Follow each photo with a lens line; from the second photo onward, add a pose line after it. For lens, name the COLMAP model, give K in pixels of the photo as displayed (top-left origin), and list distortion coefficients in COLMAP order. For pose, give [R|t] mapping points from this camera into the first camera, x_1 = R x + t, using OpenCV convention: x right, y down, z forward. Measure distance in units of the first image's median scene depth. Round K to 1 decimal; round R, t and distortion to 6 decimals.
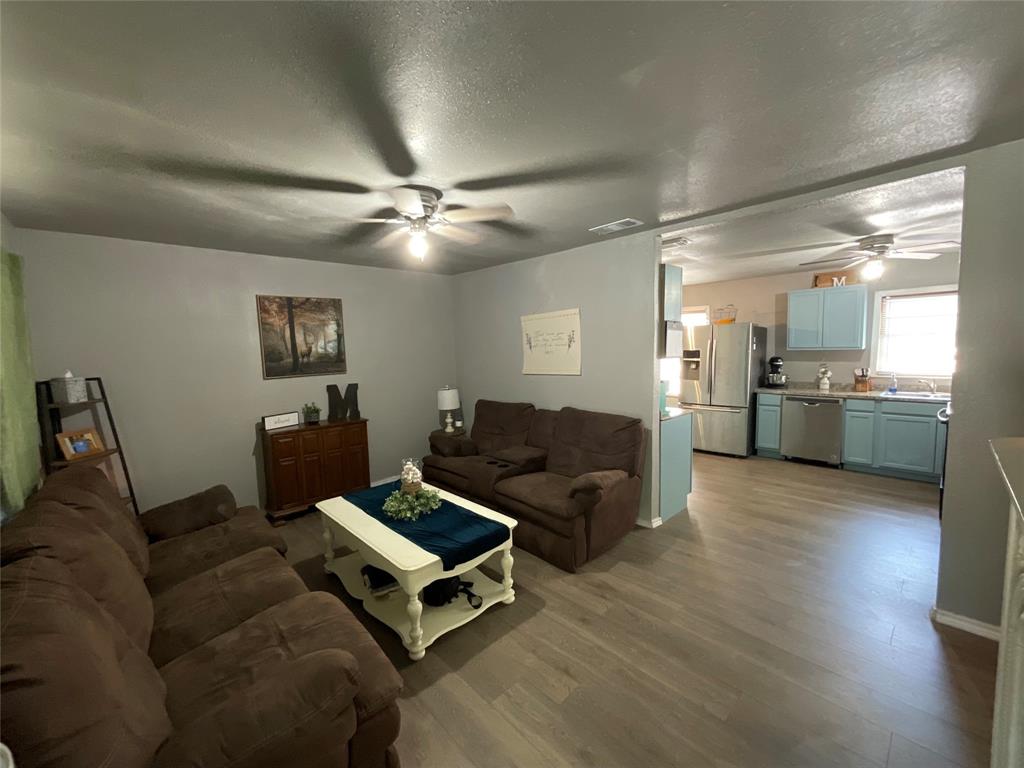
lens RADIAL K [[415.1, 0, 512.0], [0, 415.1, 384.0], [0, 0, 1]] dist [-0.000665, 0.000456]
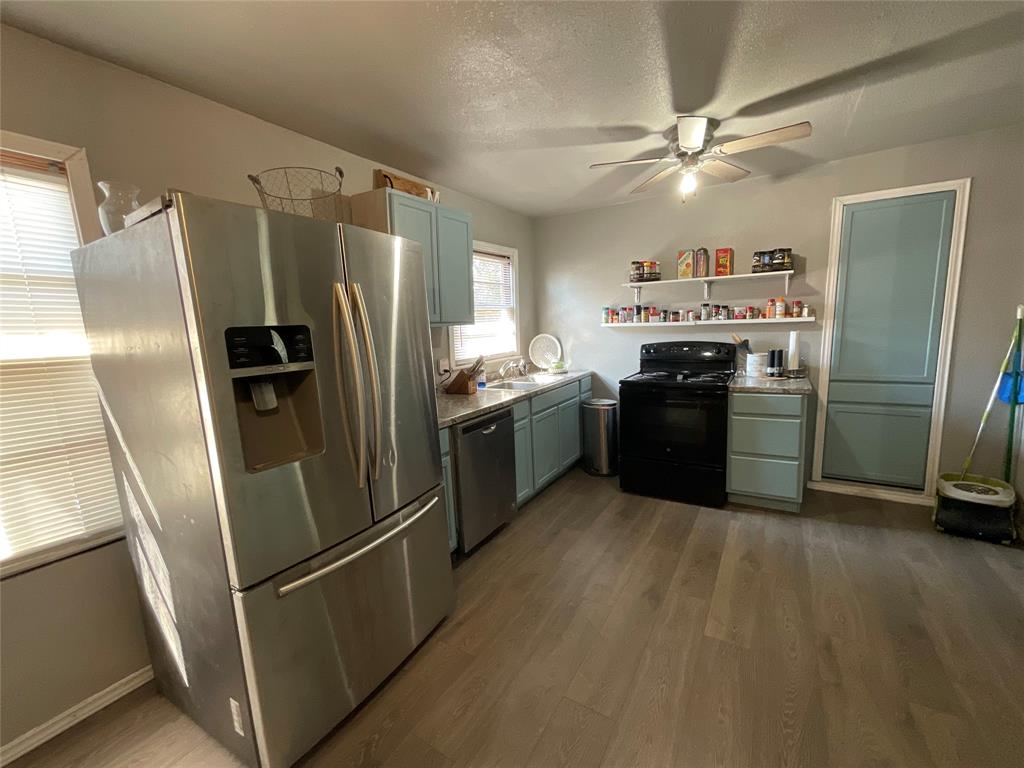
lens RADIAL K [[415.1, 0, 512.0], [0, 415.1, 384.0], [0, 0, 1]] dist [-0.000665, 0.000456]
pose [[-0.263154, -0.083711, 0.961115, 0.195996], [0.136669, 0.982947, 0.123032, -0.060903], [-0.955024, 0.163731, -0.247226, 0.959624]]
